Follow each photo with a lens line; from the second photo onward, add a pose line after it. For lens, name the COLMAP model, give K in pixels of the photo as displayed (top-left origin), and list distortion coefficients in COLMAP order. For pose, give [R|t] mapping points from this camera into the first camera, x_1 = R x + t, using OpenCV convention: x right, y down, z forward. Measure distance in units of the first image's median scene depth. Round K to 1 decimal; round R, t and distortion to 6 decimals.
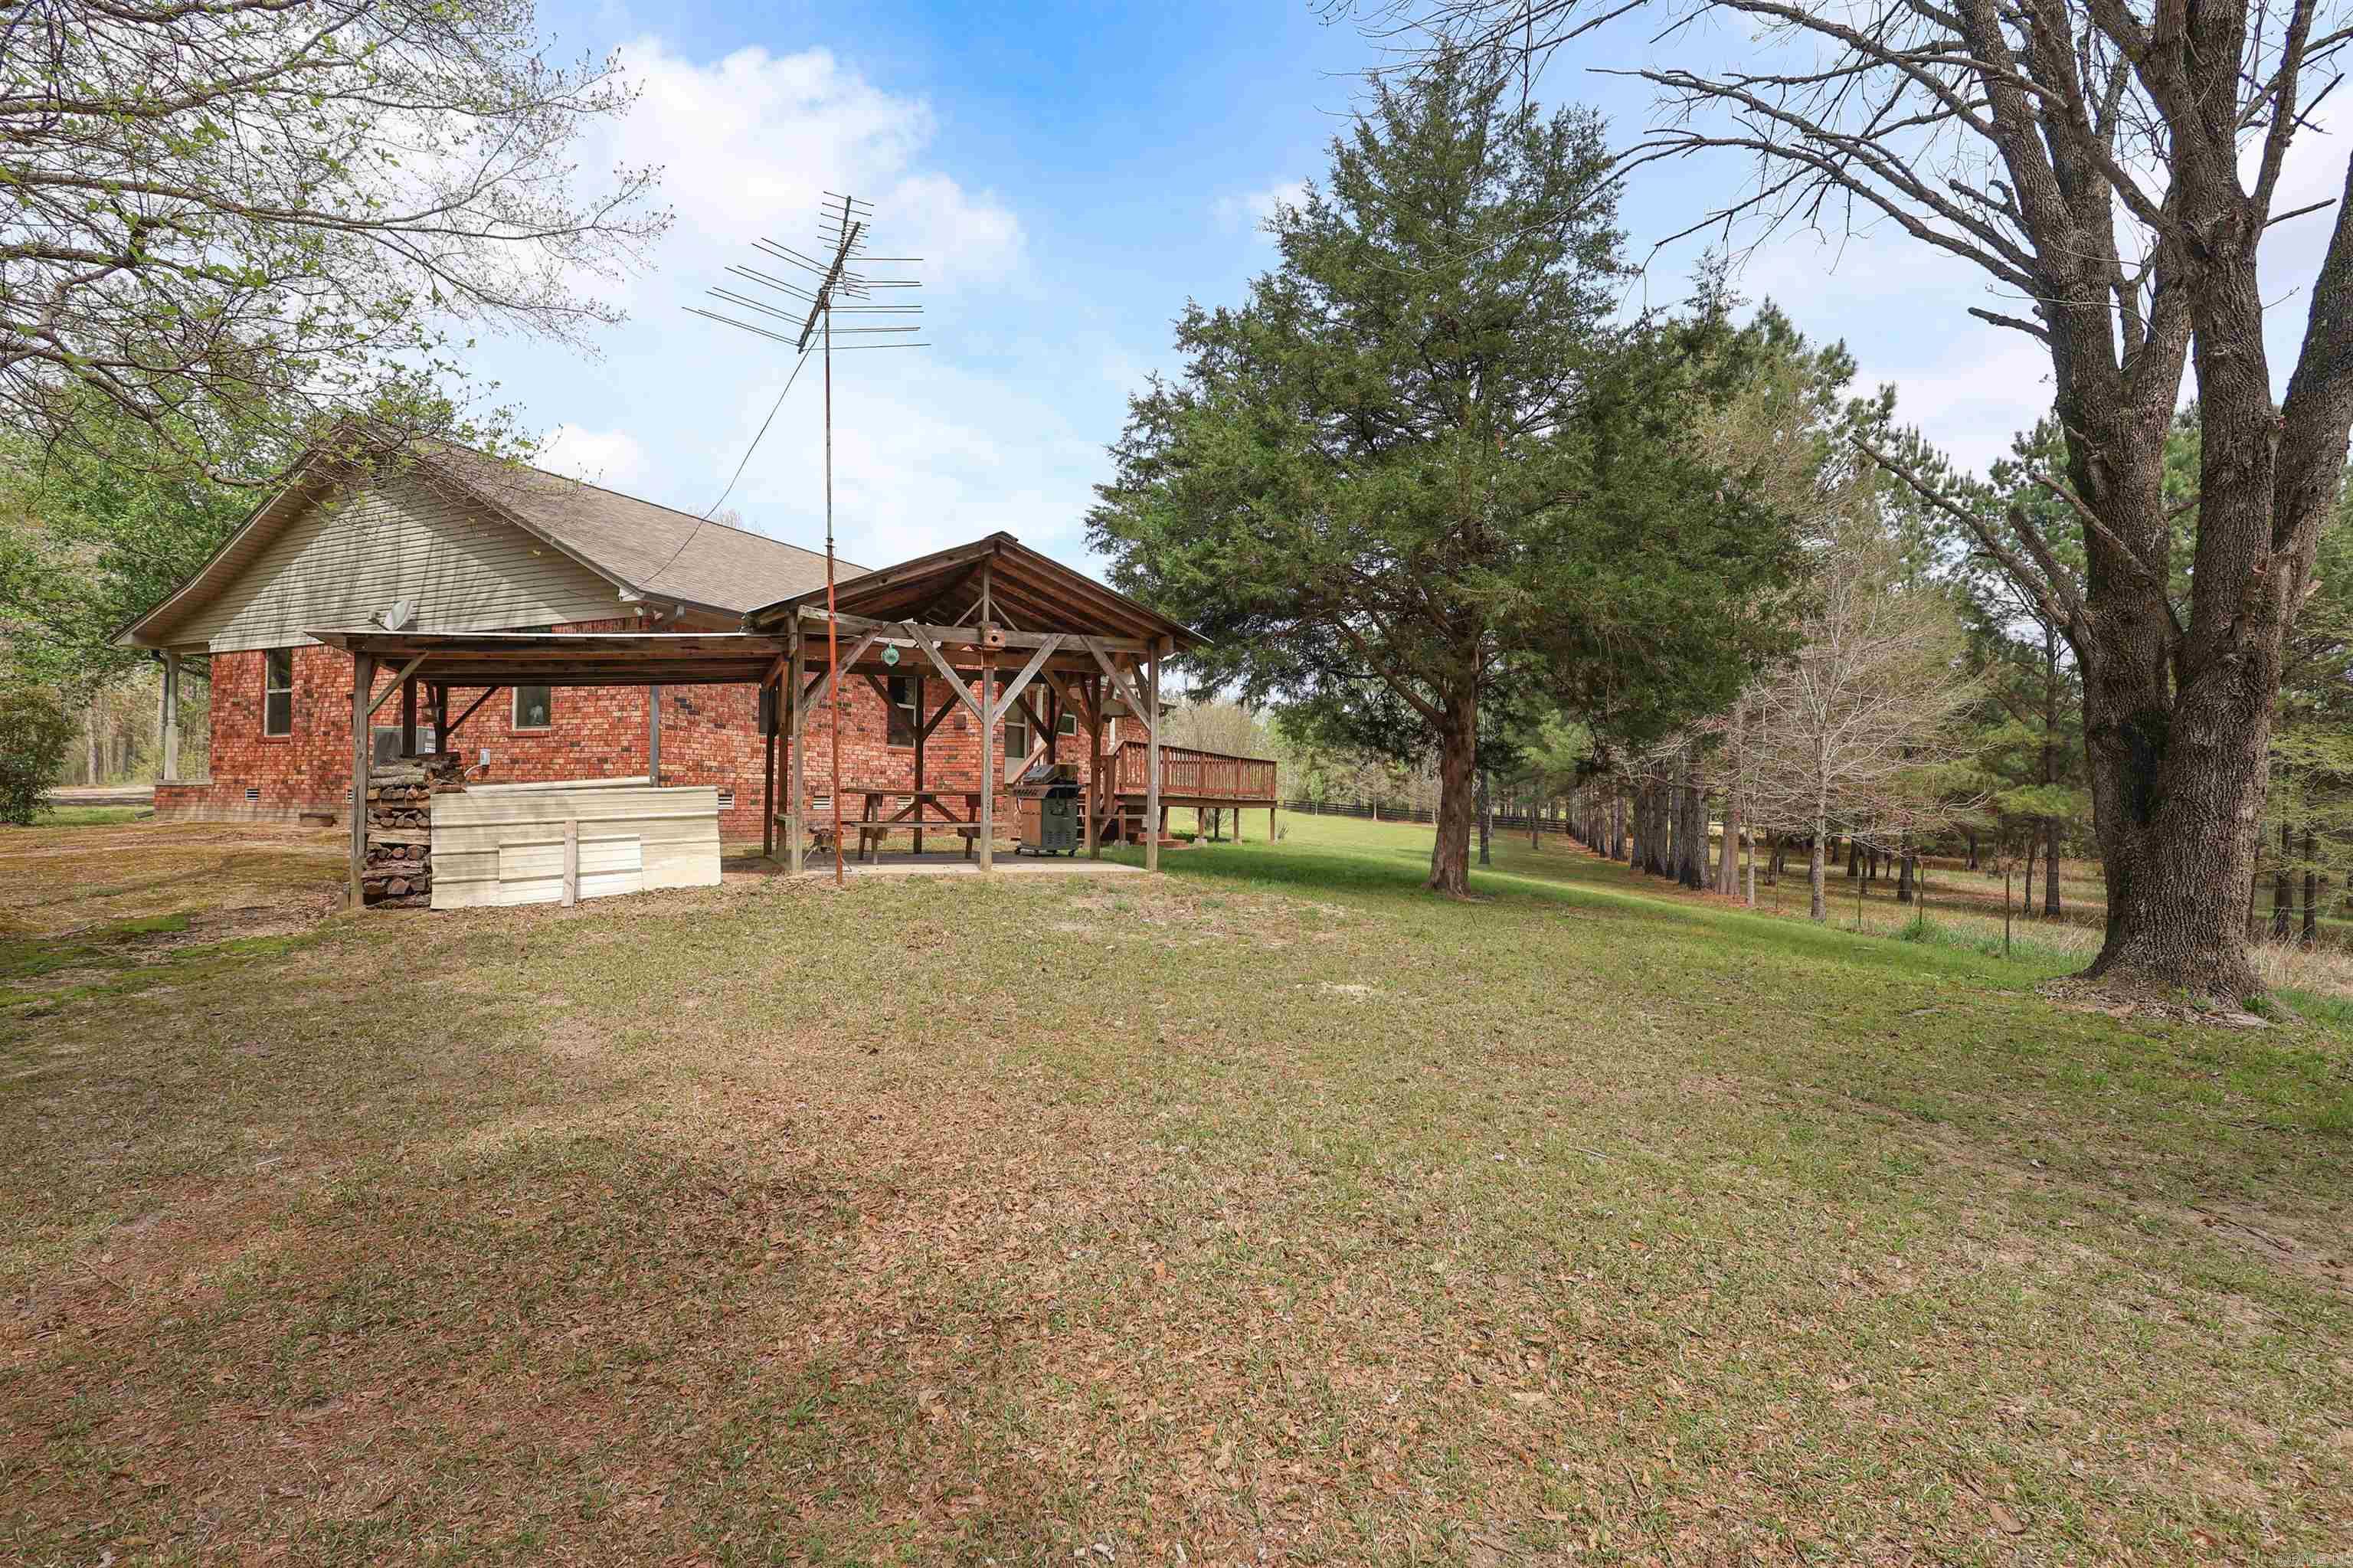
lens RADIAL K [[1081.2, 0, 1176.5], [0, 1081.2, 784.0], [0, 0, 1]] dist [0.000240, 0.000431]
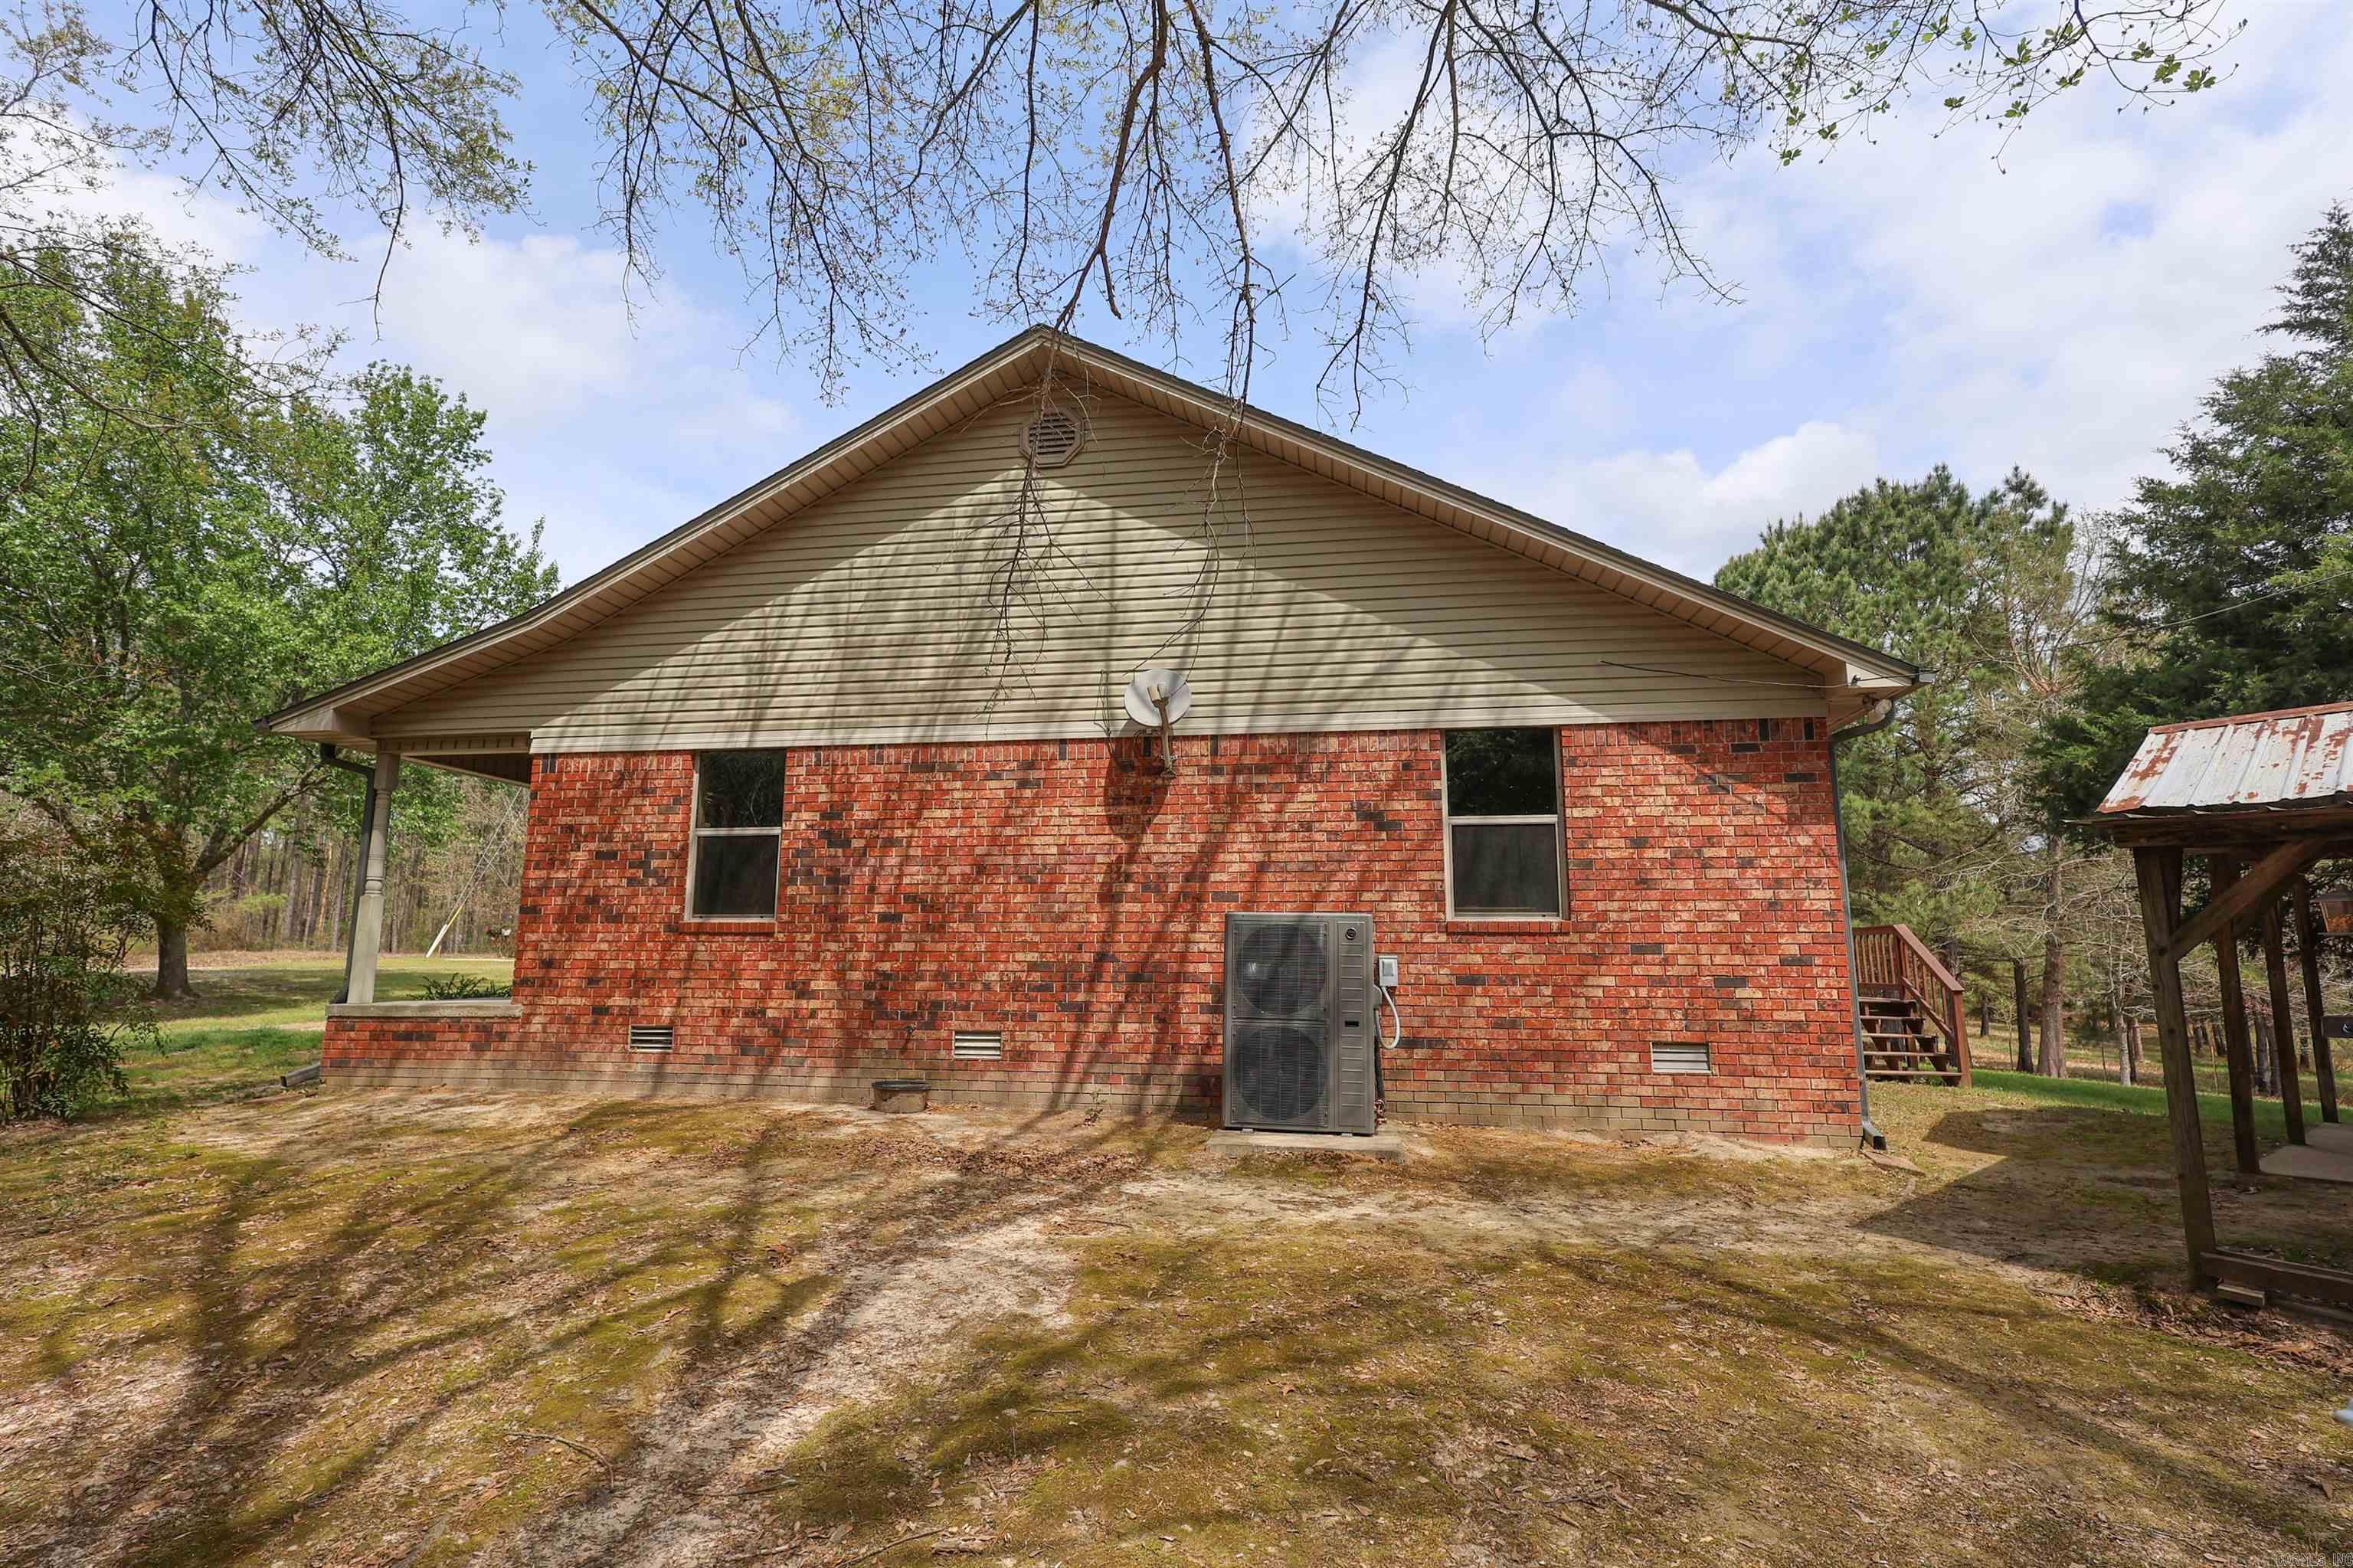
lens RADIAL K [[1081.2, 0, 1176.5], [0, 1081.2, 784.0], [0, 0, 1]] dist [0.000240, 0.000431]
pose [[0.965251, 0.031517, 0.259419, -0.768497], [0.003516, 0.991045, -0.133485, -0.039459], [-0.261303, 0.129759, 0.956495, 0.454887]]
